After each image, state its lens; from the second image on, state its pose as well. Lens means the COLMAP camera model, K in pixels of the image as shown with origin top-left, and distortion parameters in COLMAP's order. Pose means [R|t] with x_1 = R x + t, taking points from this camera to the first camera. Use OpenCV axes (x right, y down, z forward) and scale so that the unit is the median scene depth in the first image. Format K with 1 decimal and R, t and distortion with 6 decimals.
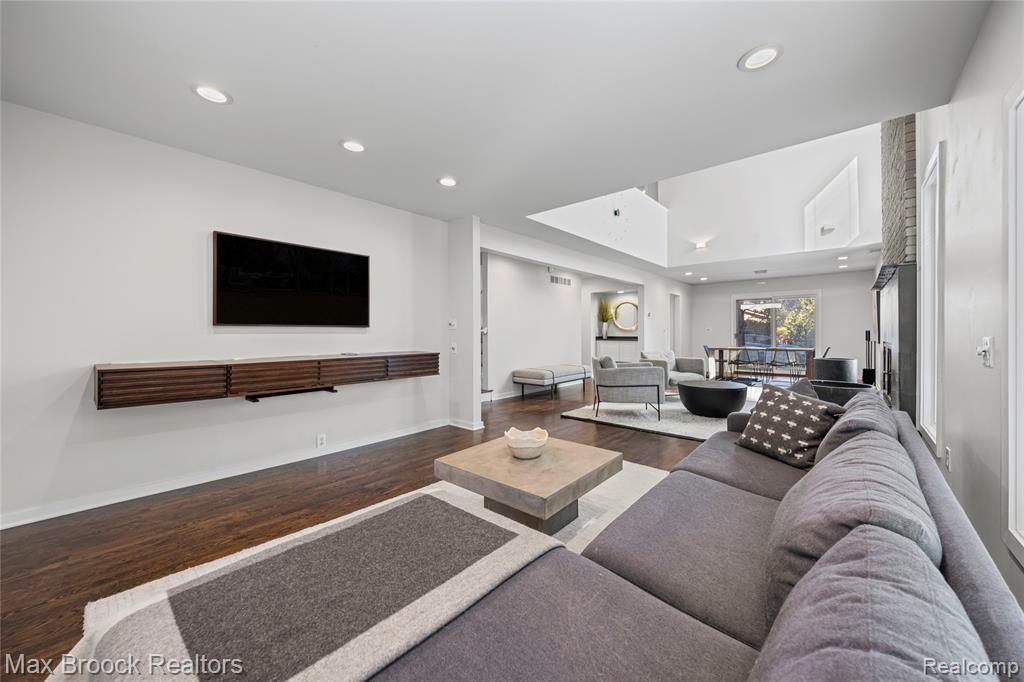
lens RADIAL K [[385.5, 0, 518.3], [0, 385.5, 332.7], [0, 0, 1]] dist [-0.002018, -0.000183]
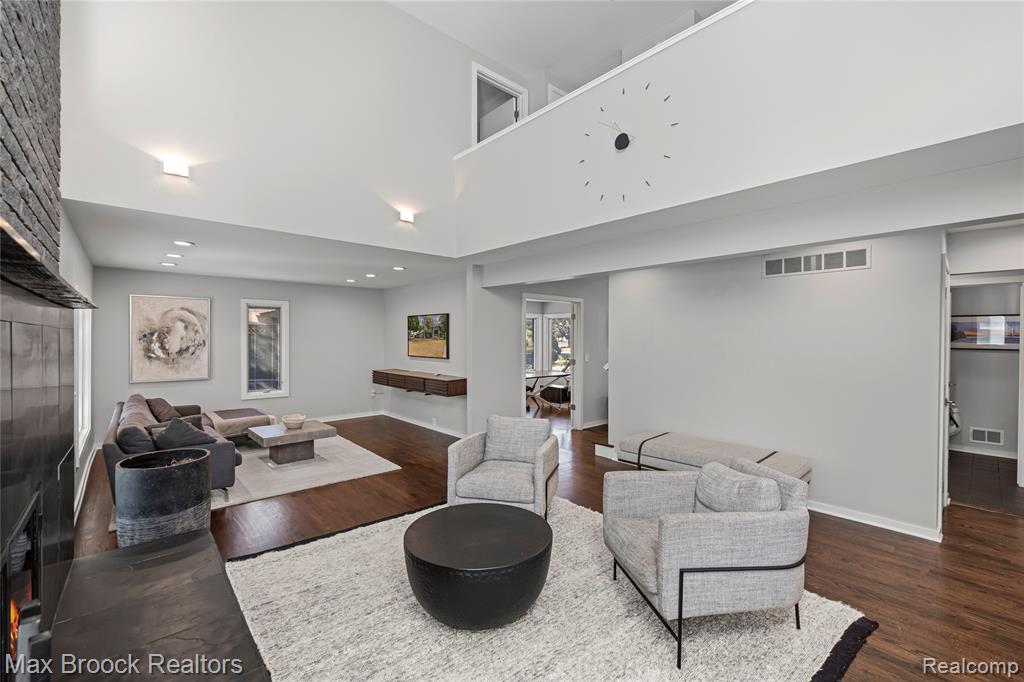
lens RADIAL K [[432.5, 0, 512.0], [0, 432.5, 341.0], [0, 0, 1]] dist [-0.000033, -0.000003]
pose [[-0.137390, 0.007971, -0.990485, 0.808771], [-0.002574, 0.999961, 0.008405, -0.064029], [0.990514, 0.003704, -0.137365, 0.934775]]
